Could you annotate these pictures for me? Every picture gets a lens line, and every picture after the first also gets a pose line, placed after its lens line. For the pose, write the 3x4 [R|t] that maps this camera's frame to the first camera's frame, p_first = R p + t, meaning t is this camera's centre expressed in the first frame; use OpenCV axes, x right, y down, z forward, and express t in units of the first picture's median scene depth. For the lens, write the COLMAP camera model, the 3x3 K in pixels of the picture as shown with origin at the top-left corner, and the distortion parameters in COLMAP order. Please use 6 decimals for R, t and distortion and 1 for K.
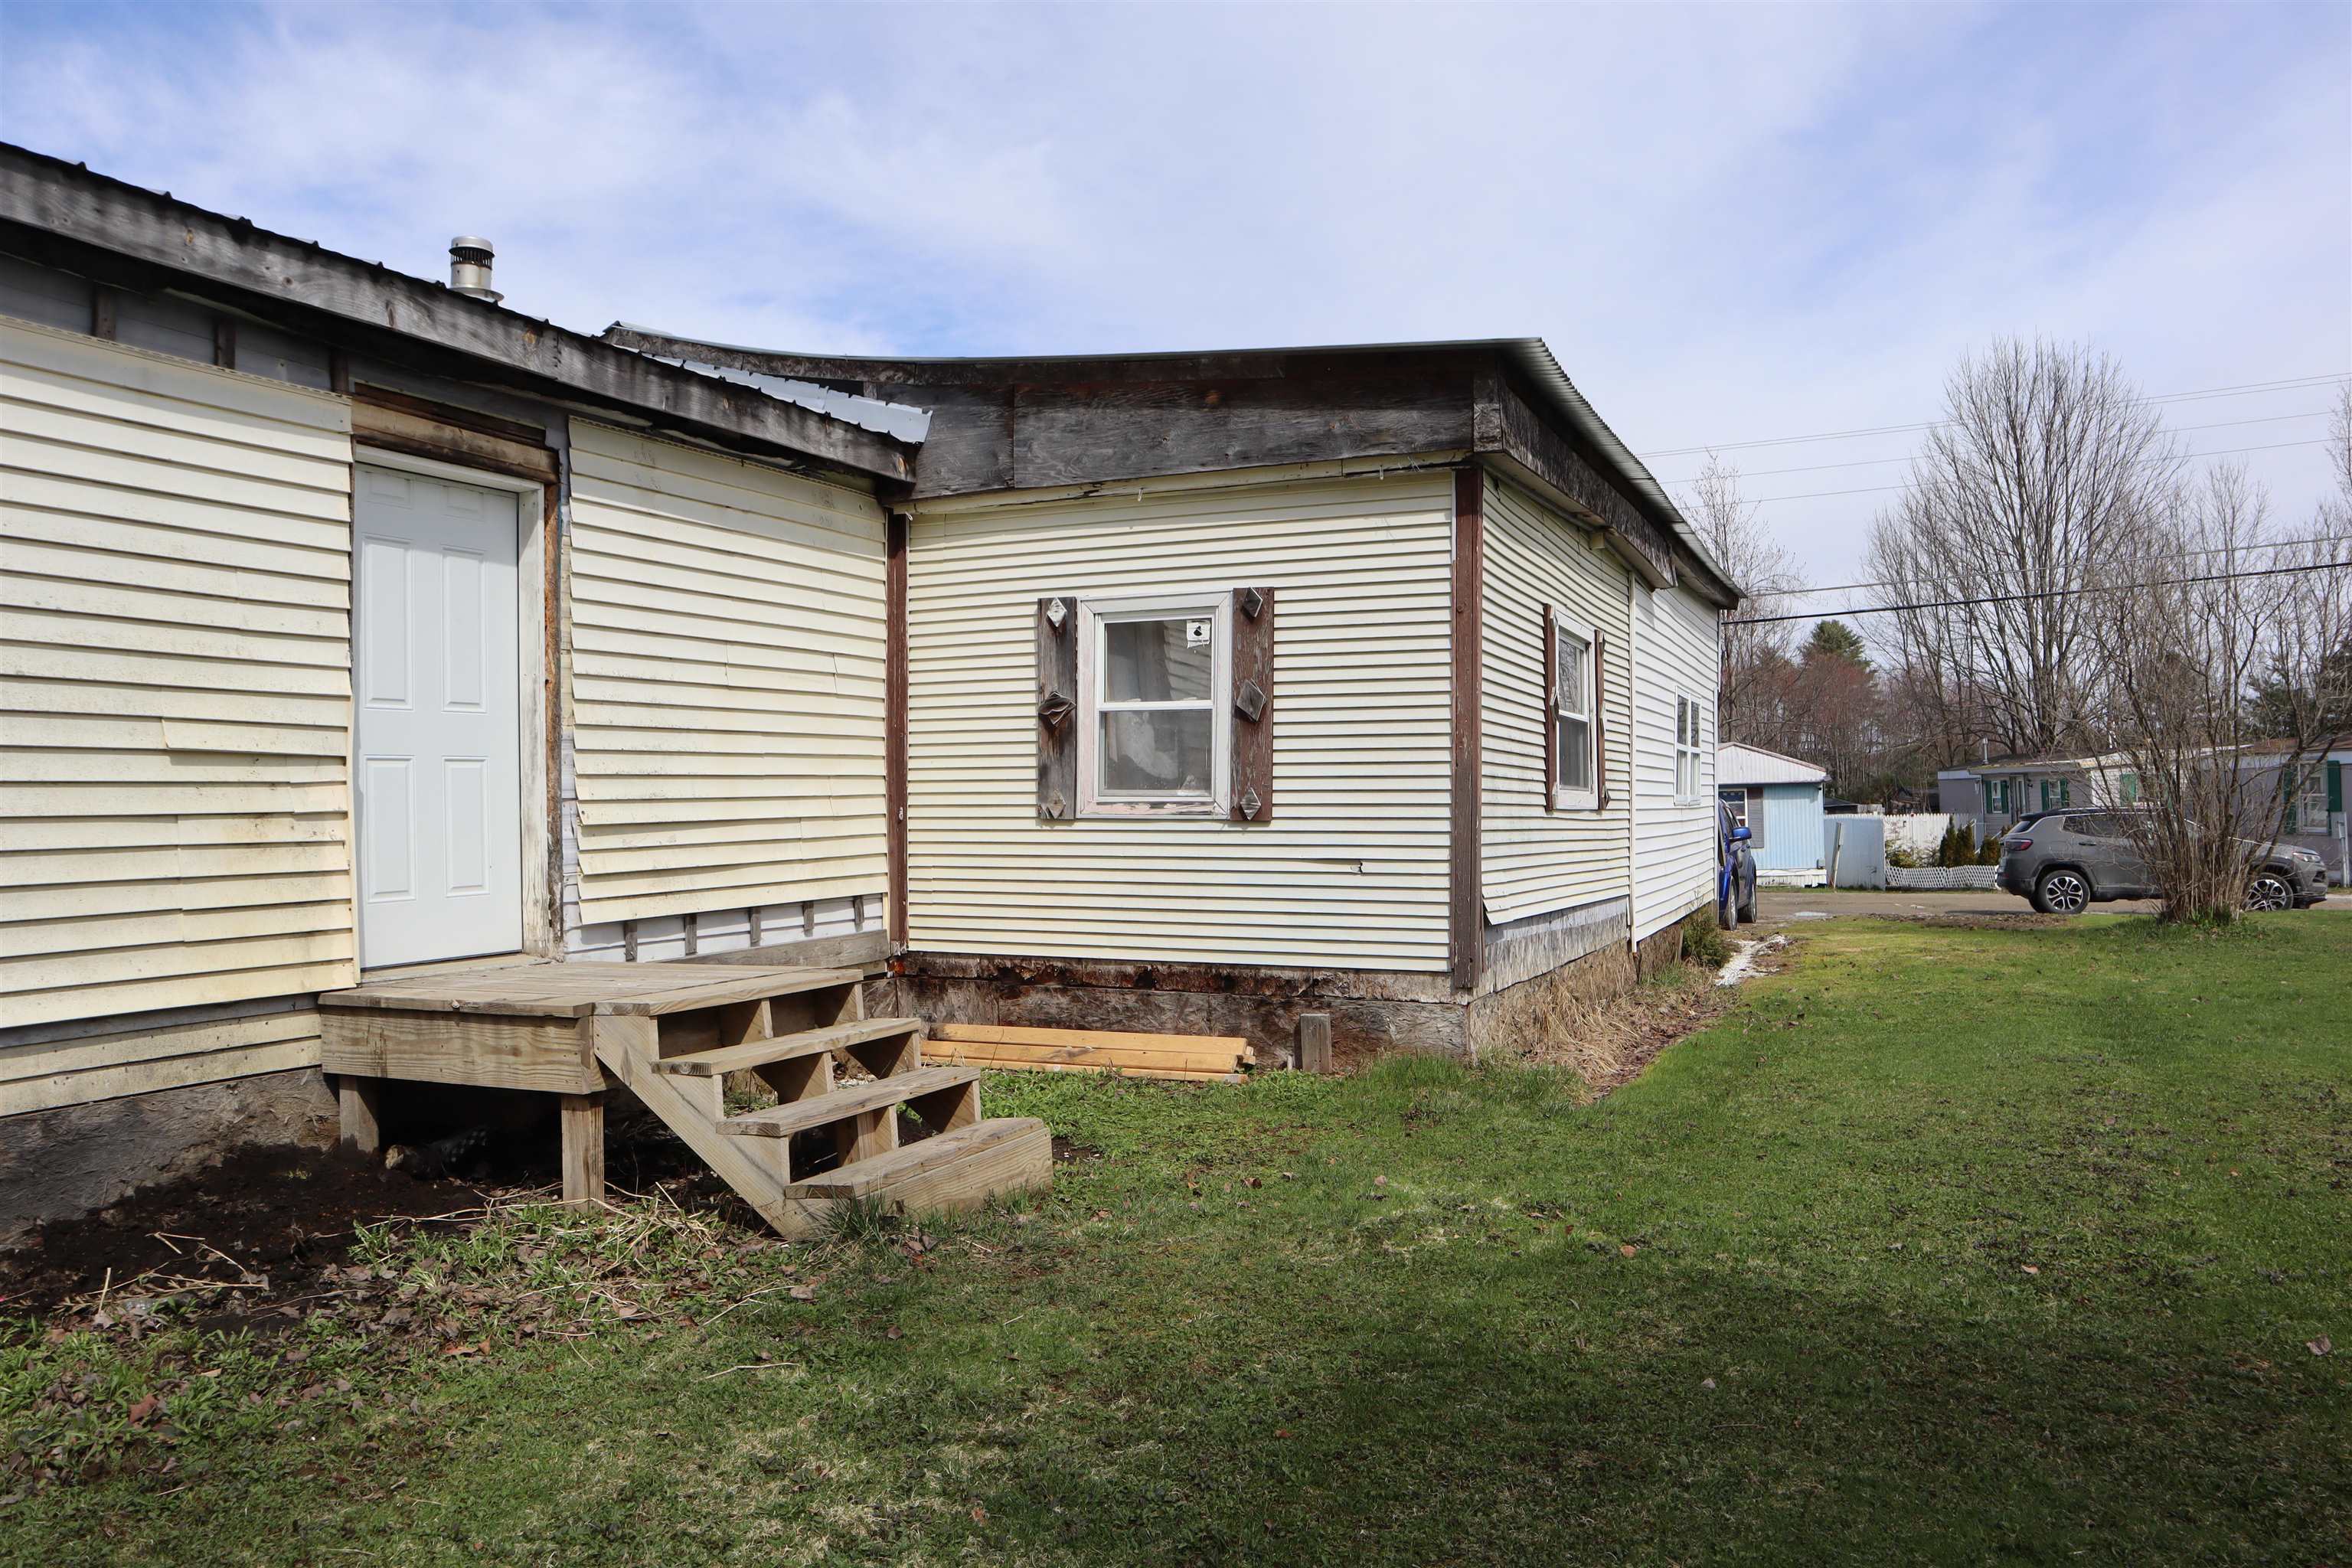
lens RADIAL K [[1625.4, 0, 1173.0], [0, 1625.4, 769.4], [0, 0, 1]] dist [-0.159510, 0.137028]
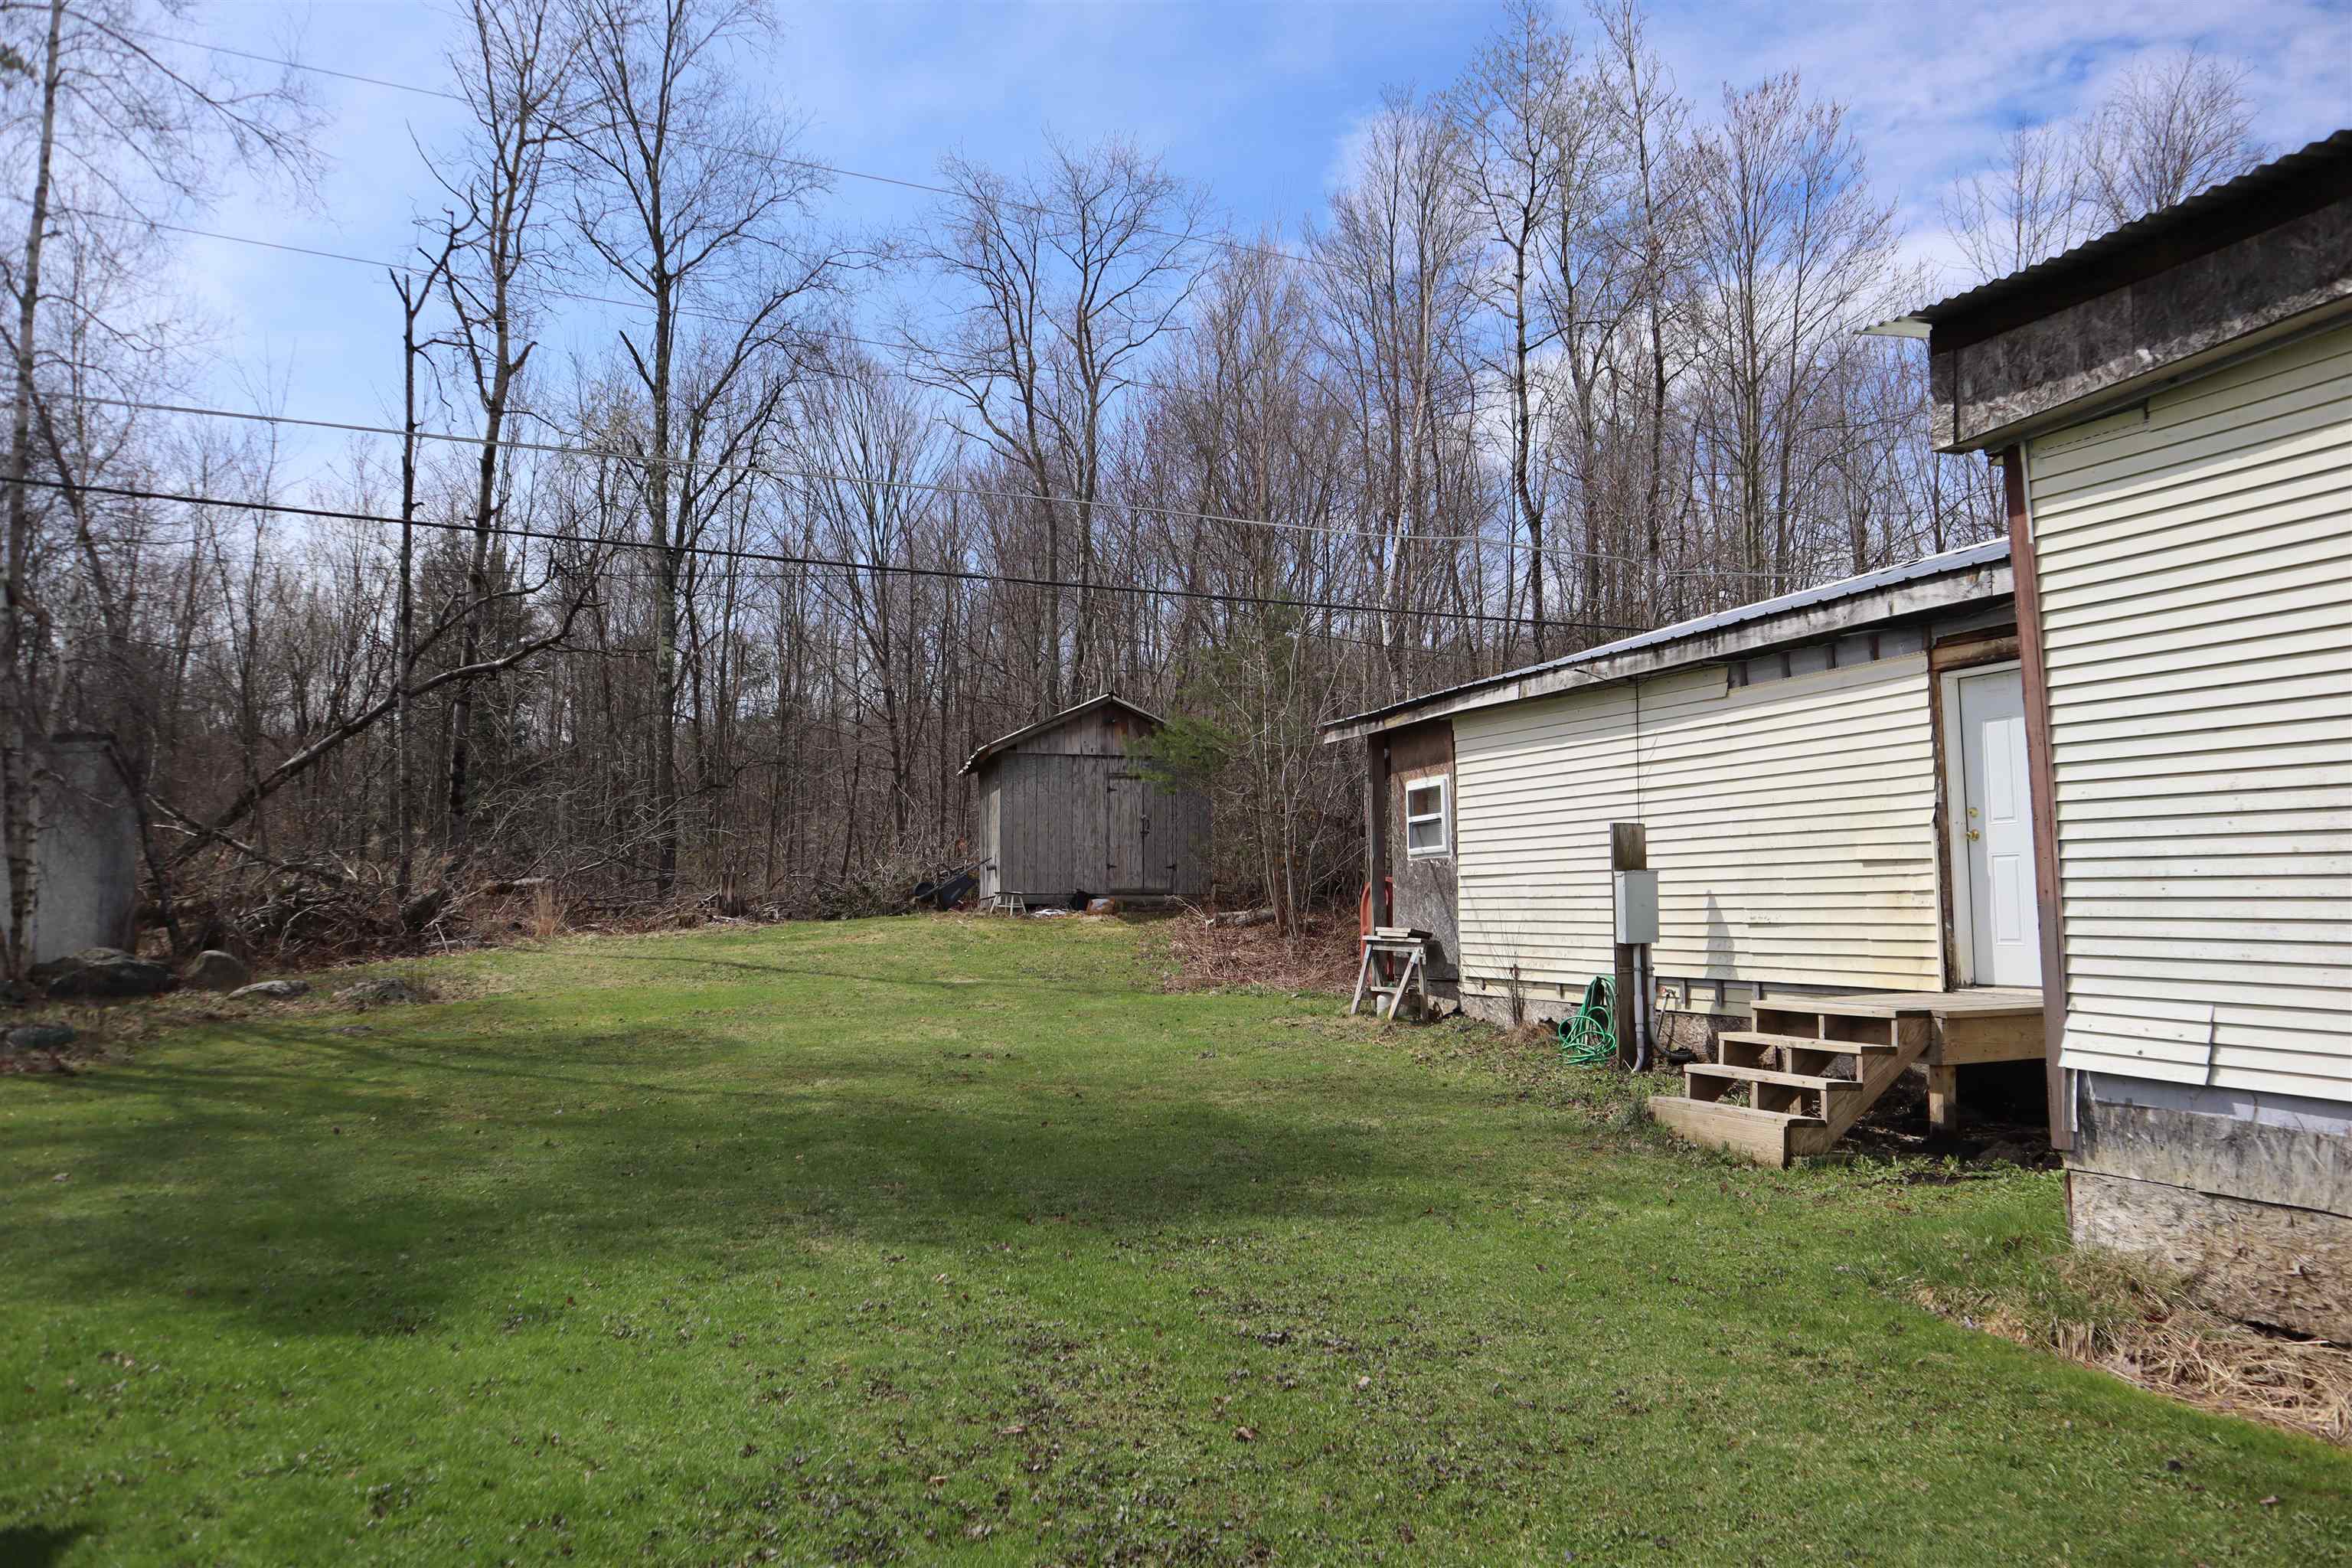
lens RADIAL K [[1638.0, 0, 1176.0], [0, 1638.0, 784.0], [0, 0, 1]] dist [-0.145055, 0.100727]
pose [[-0.688300, -0.041410, -0.724243, 0.568079], [0.030788, 0.995802, -0.086197, 0.015662], [0.724772, -0.081627, -0.684136, 0.690082]]
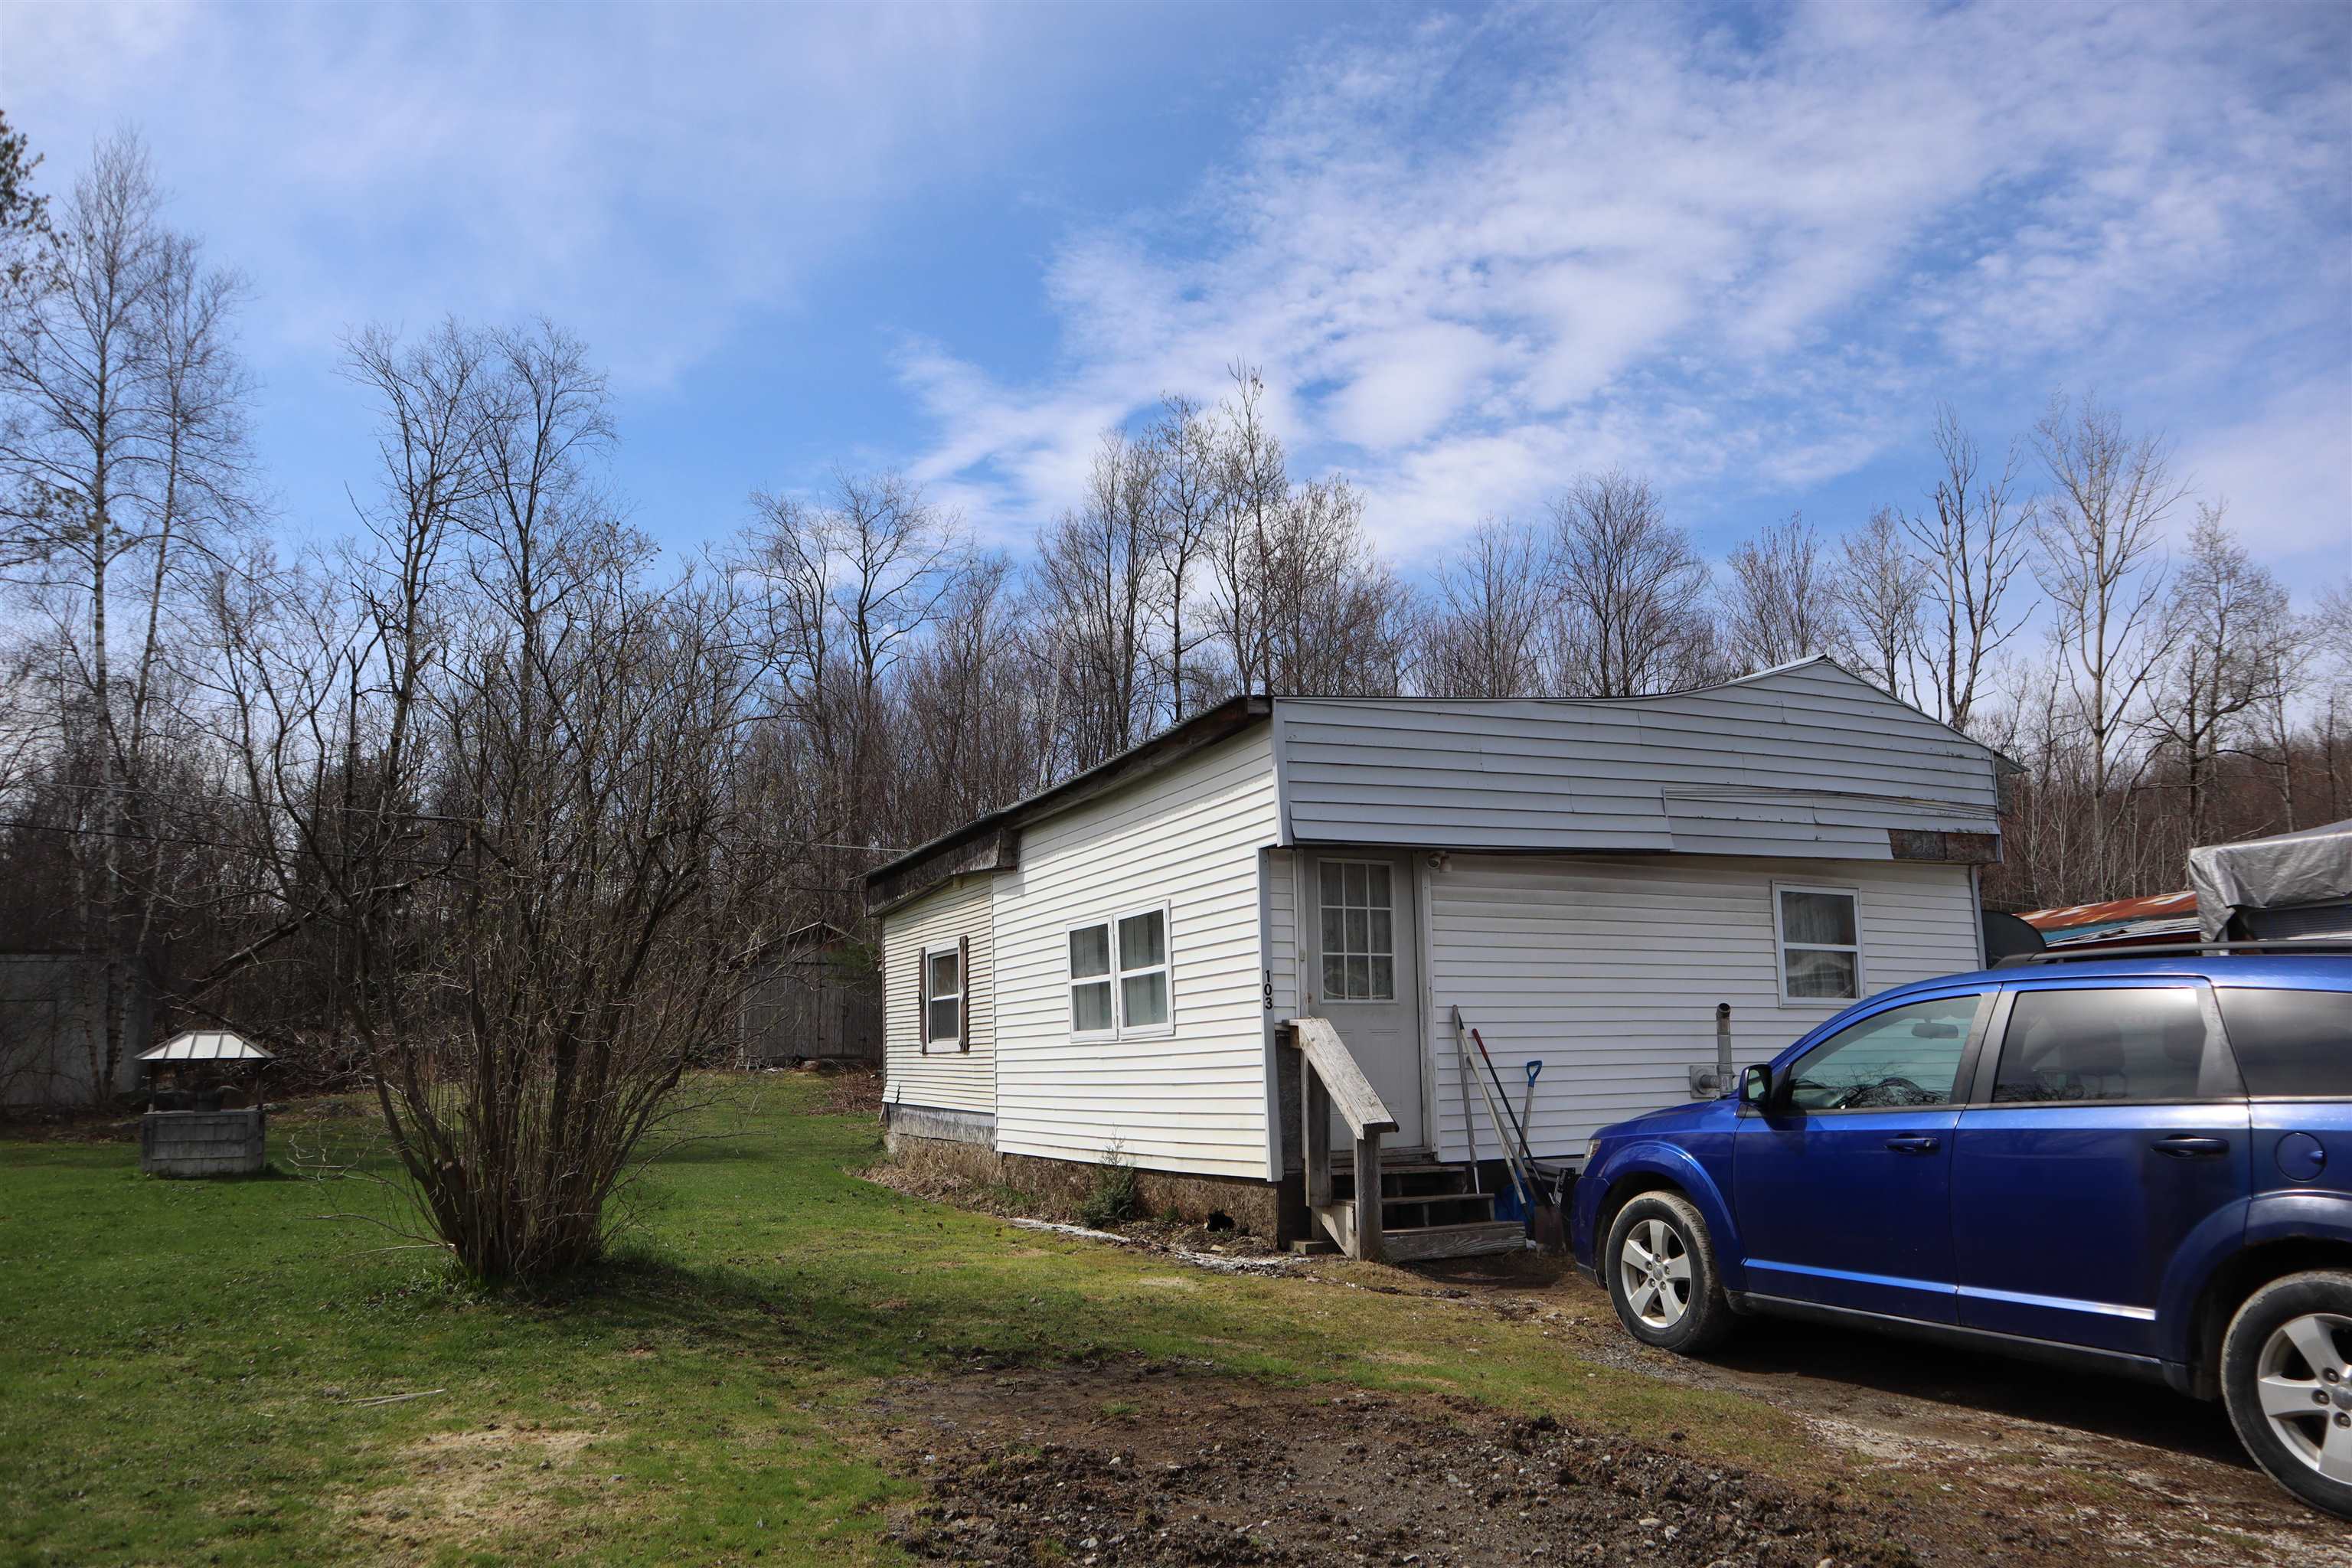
lens RADIAL K [[1625.4, 0, 1173.0], [0, 1625.4, 769.4], [0, 0, 1]] dist [-0.159510, 0.137028]
pose [[-0.634930, -0.130589, -0.761453, 1.058324], [0.034662, 0.979803, -0.196939, 0.059881], [0.771792, -0.151436, -0.617580, 1.661691]]
